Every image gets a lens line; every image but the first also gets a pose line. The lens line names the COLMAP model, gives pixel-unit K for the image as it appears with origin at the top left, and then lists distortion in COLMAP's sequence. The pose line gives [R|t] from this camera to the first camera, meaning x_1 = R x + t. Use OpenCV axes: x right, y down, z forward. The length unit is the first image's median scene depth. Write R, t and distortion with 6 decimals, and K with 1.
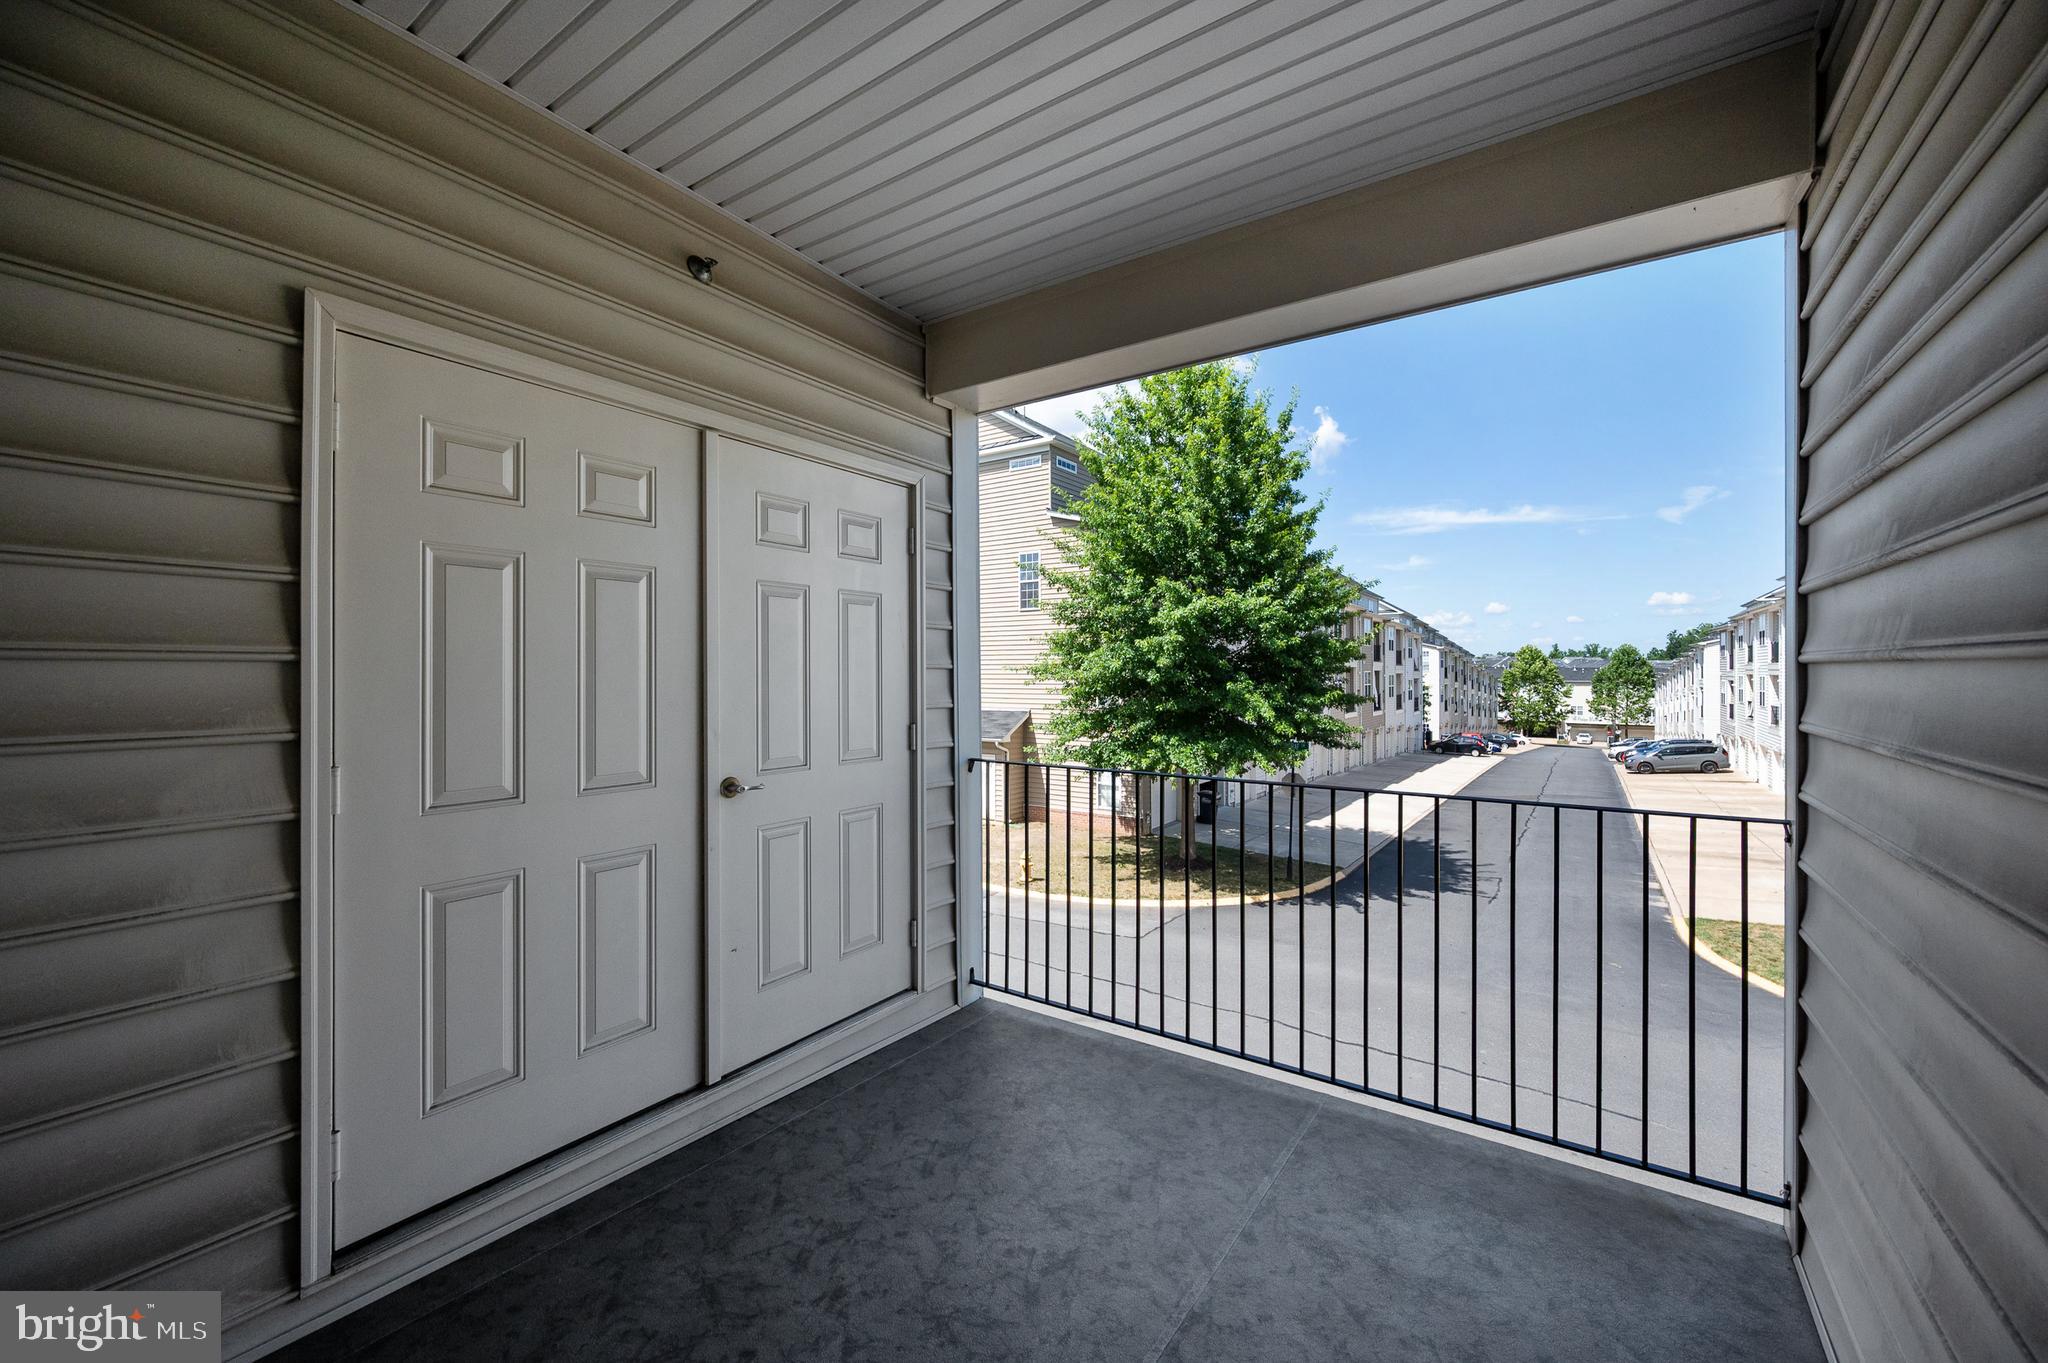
lens RADIAL K [[817.3, 0, 1037.9], [0, 817.3, 671.5], [0, 0, 1]] dist [-0.001463, 0.000266]
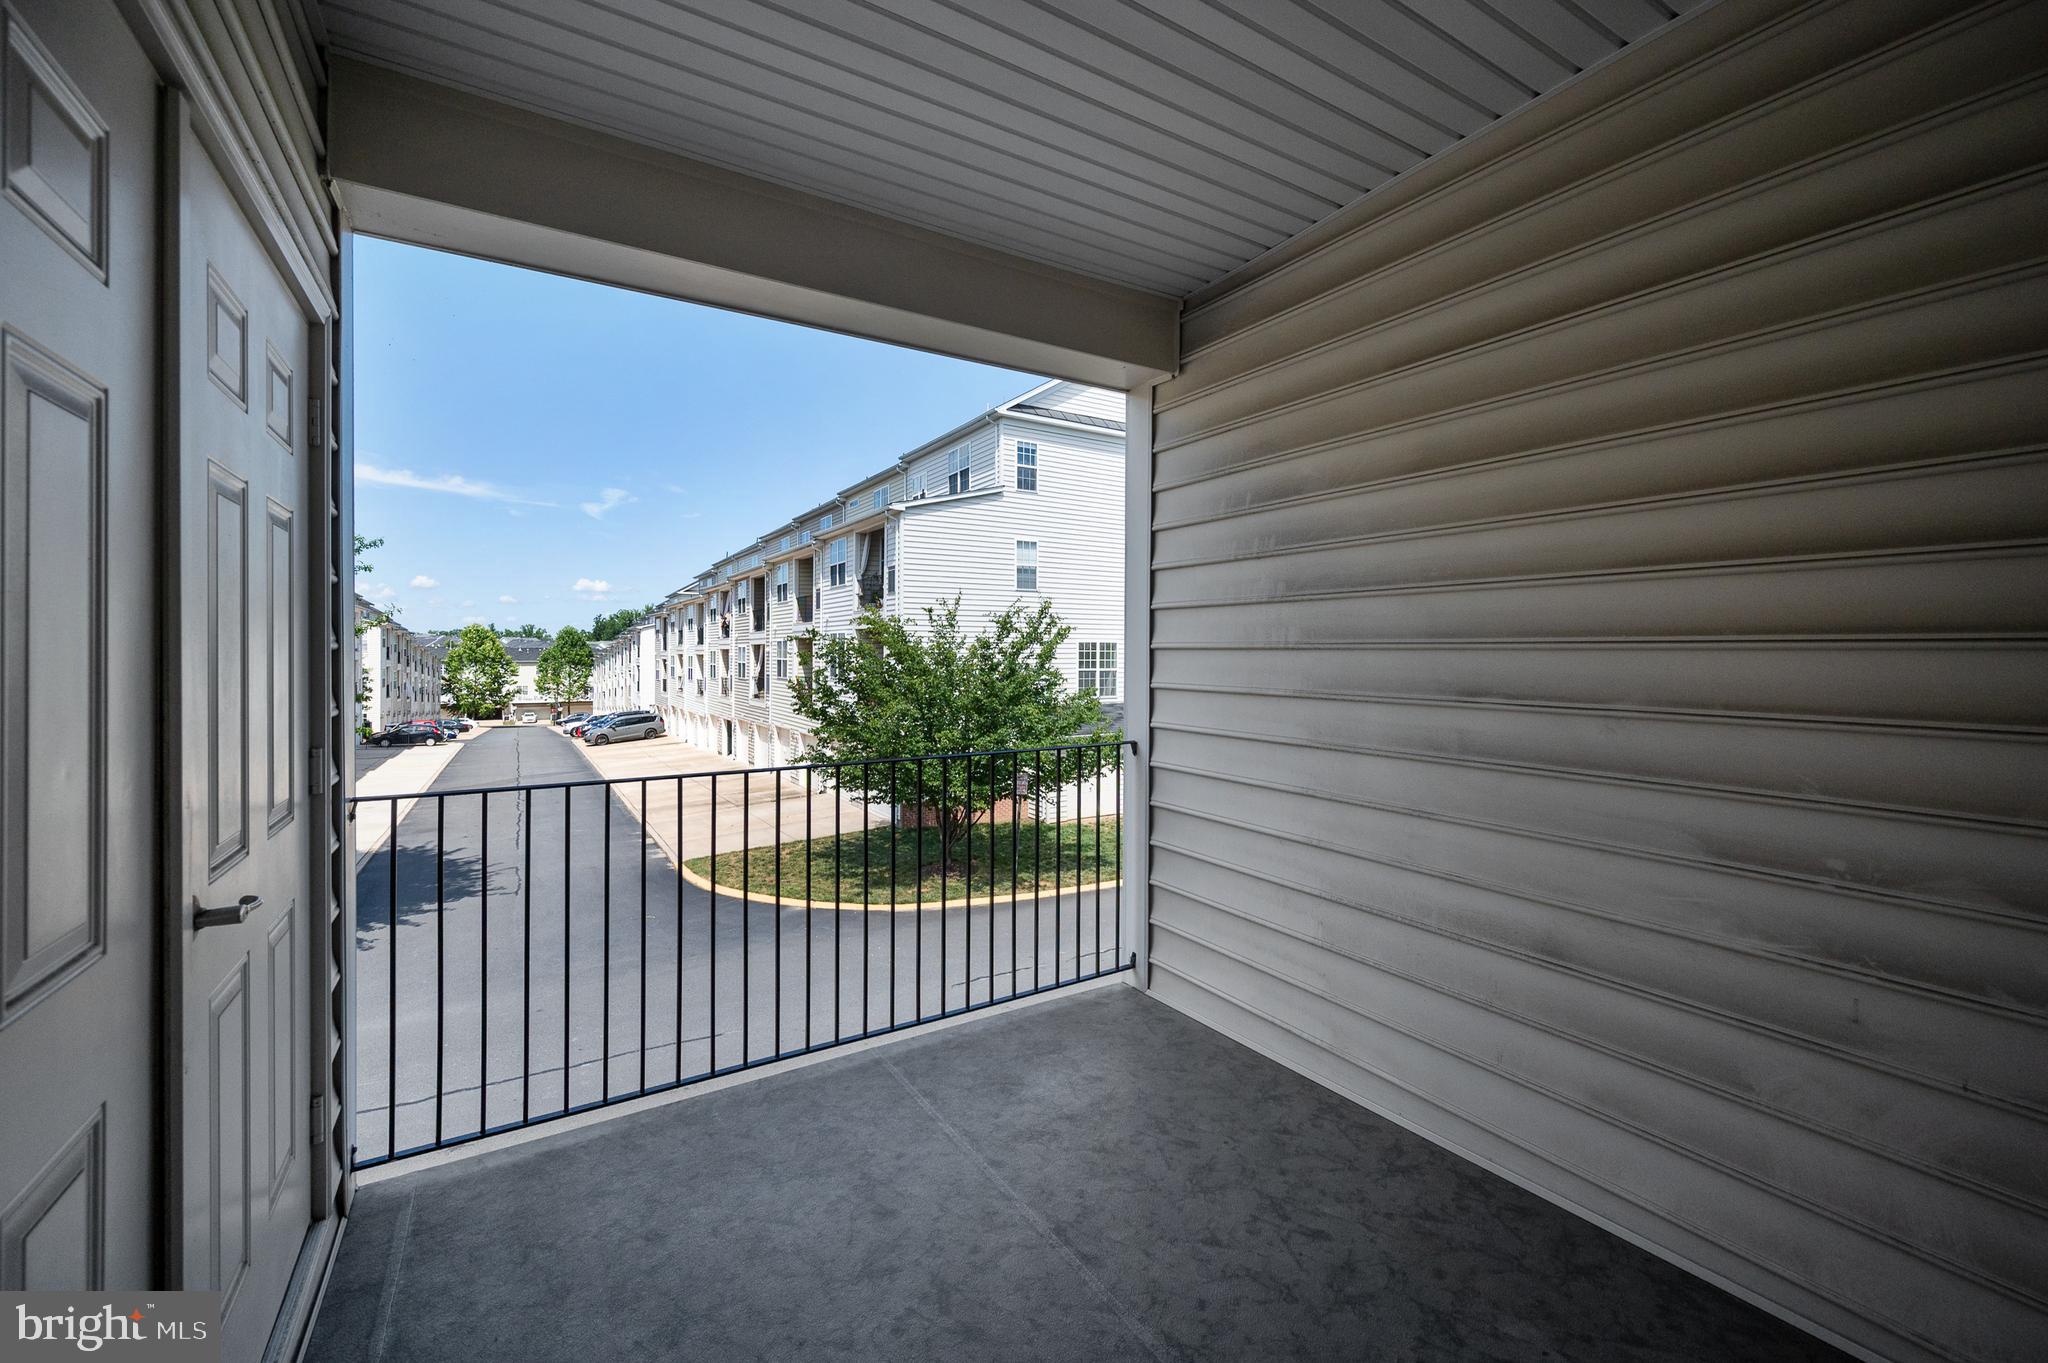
lens RADIAL K [[817.3, 0, 1048.3], [0, 817.3, 651.3], [0, 0, 1]] dist [-0.001463, 0.000266]
pose [[0.397565, -0.000023, 0.917574, -0.457464], [0.000327, 1.000000, -0.000117, -0.001983], [-0.917574, 0.000347, 0.397565, 0.308504]]
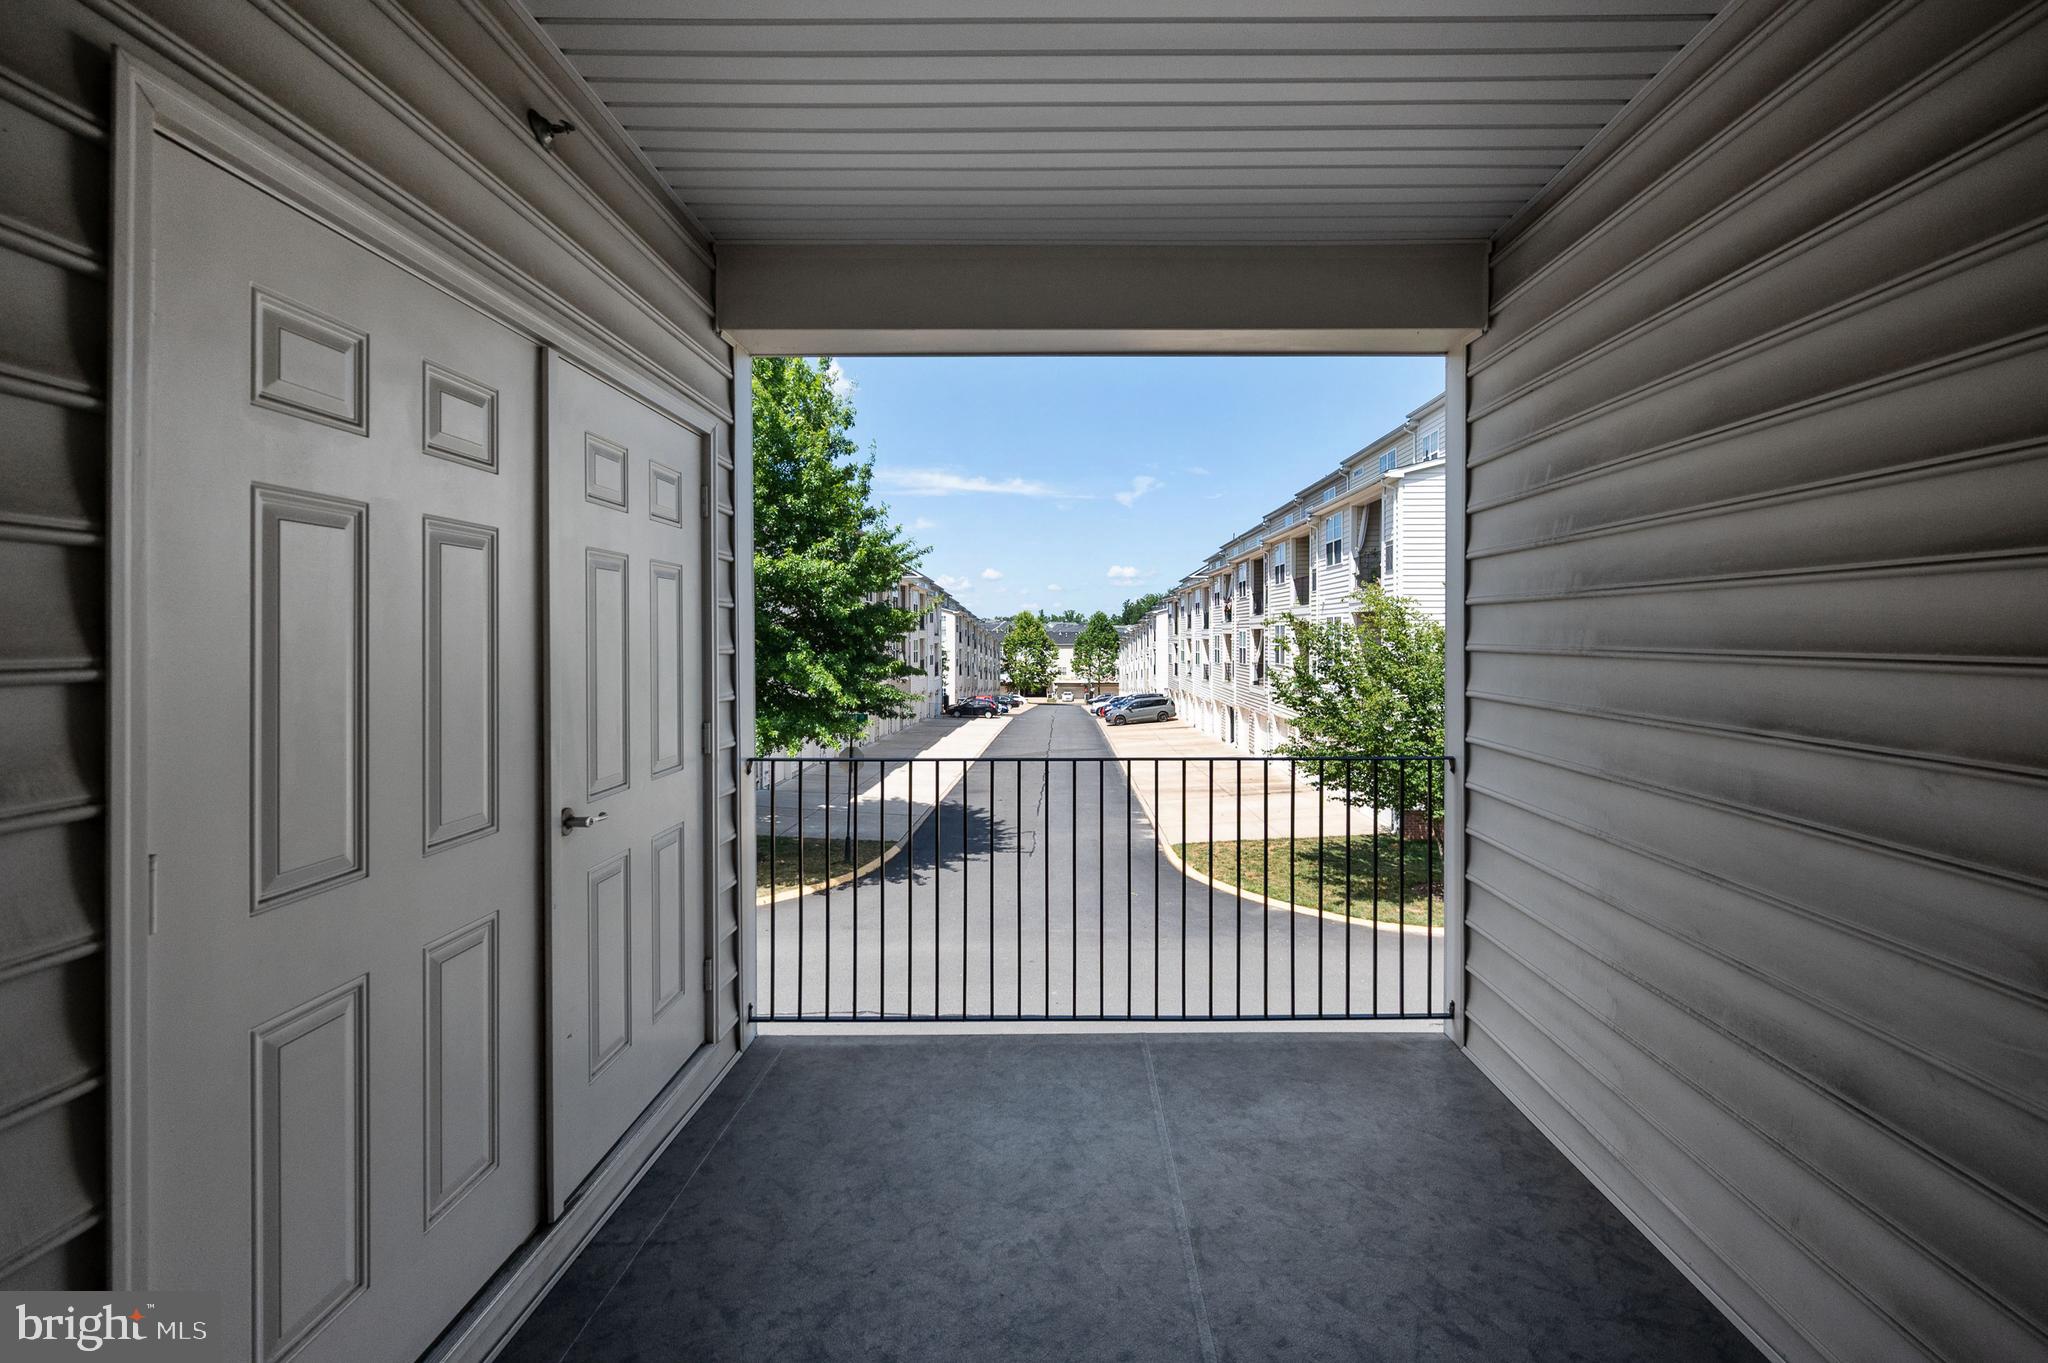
lens RADIAL K [[895.5, 0, 1085.2], [0, 895.5, 635.3], [0, 0, 1]] dist [-0.005006, -0.000058]
pose [[0.817989, -0.000979, 0.575233, -0.353280], [0.001235, 0.999999, -0.000054, -0.022920], [-0.575232, 0.000754, 0.817990, 0.037116]]
